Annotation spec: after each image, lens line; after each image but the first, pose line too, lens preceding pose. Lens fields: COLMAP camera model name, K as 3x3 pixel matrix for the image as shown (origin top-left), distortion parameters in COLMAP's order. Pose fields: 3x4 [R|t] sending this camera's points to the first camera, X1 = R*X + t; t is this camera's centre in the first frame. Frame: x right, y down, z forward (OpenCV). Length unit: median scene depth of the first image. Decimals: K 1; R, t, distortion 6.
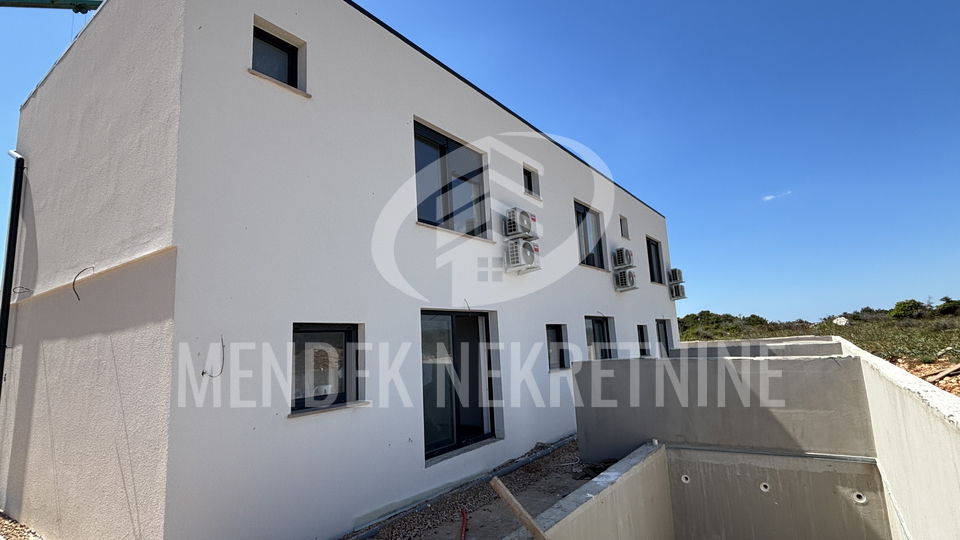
lens RADIAL K [[475.4, 0, 485.5], [0, 475.4, 263.5], [0, 0, 1]] dist [-0.000218, 0.005229]
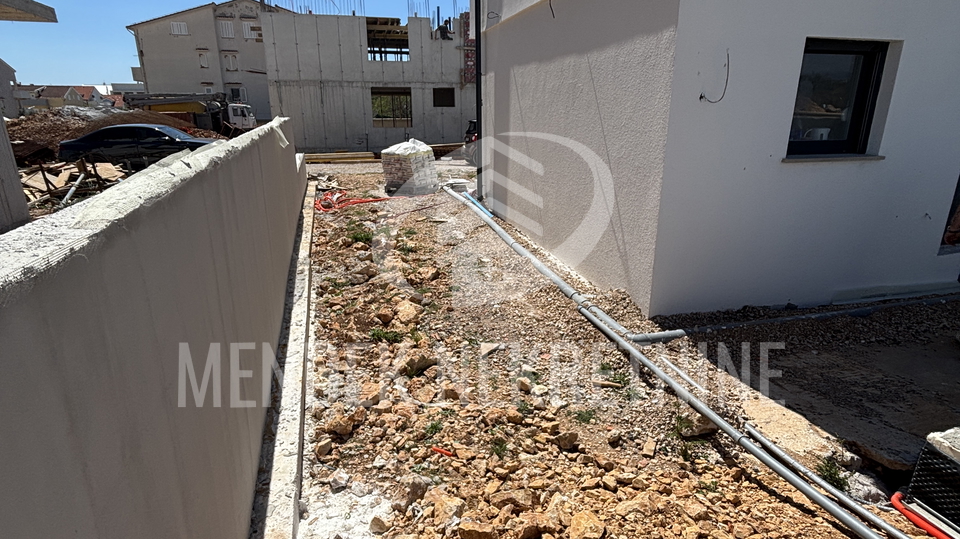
lens RADIAL K [[526.1, 0, 488.2], [0, 526.1, 277.7], [0, 0, 1]] dist [-0.000327, -0.003713]
pose [[0.767294, 0.246308, -0.592109, -0.154238], [0.069112, 0.886164, 0.458190, 0.036675], [0.637561, -0.392488, 0.662925, 0.003162]]
